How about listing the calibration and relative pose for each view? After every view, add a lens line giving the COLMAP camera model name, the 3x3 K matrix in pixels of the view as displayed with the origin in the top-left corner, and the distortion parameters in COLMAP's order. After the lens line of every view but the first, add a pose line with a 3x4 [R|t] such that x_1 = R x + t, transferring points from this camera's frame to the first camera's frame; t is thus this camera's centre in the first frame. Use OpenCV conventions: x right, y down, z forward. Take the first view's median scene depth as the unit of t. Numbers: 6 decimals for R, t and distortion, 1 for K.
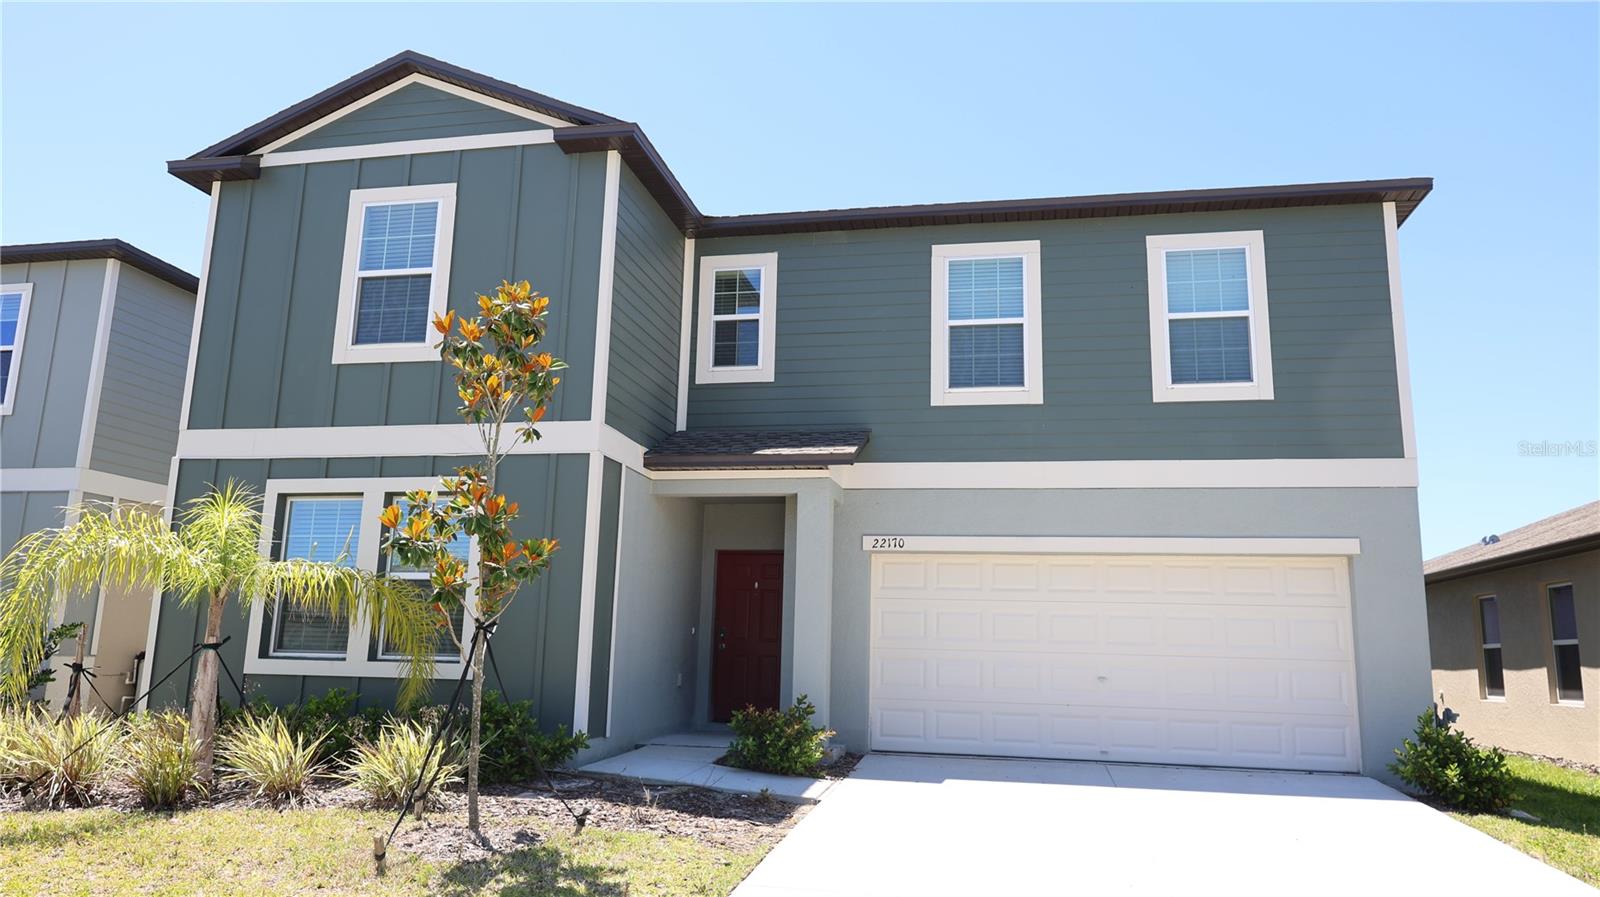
lens RADIAL K [[1104.7, 0, 800.0], [0, 1104.7, 448.5], [0, 0, 1]] dist [0.003466, 0.000209]
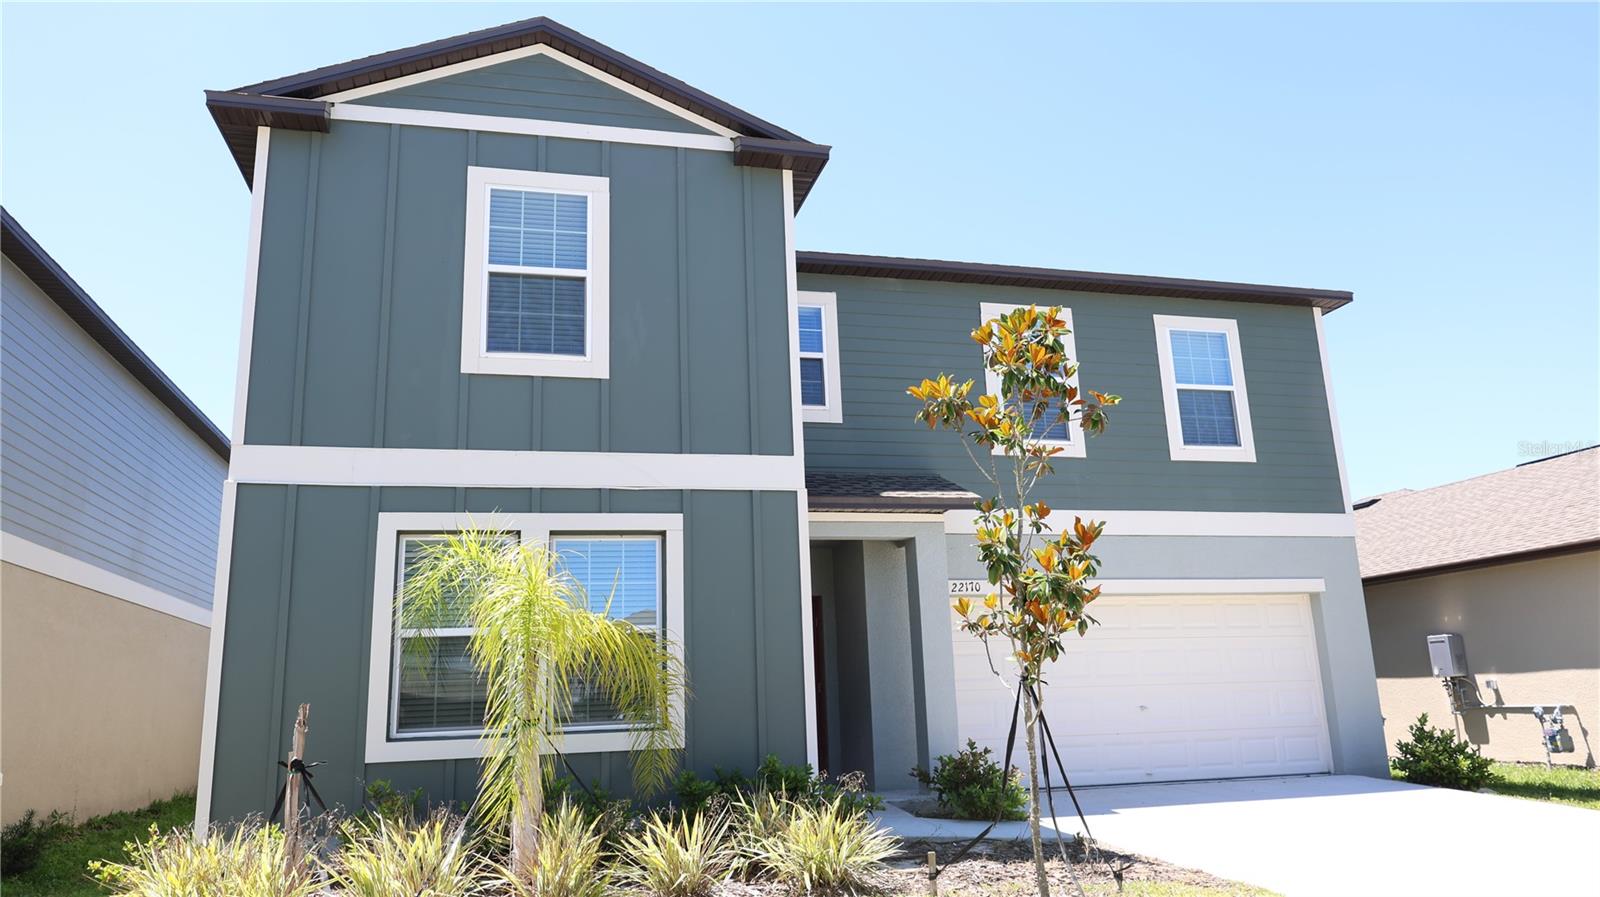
lens RADIAL K [[1102.4, 0, 800.0], [0, 1102.4, 448.5], [0, 0, 1]] dist [-0.006443, -0.002301]
pose [[0.896546, 0.045611, 0.440596, -0.540332], [-0.026373, 0.998416, -0.049691, 0.012875], [-0.442164, 0.032930, 0.896329, 0.155673]]
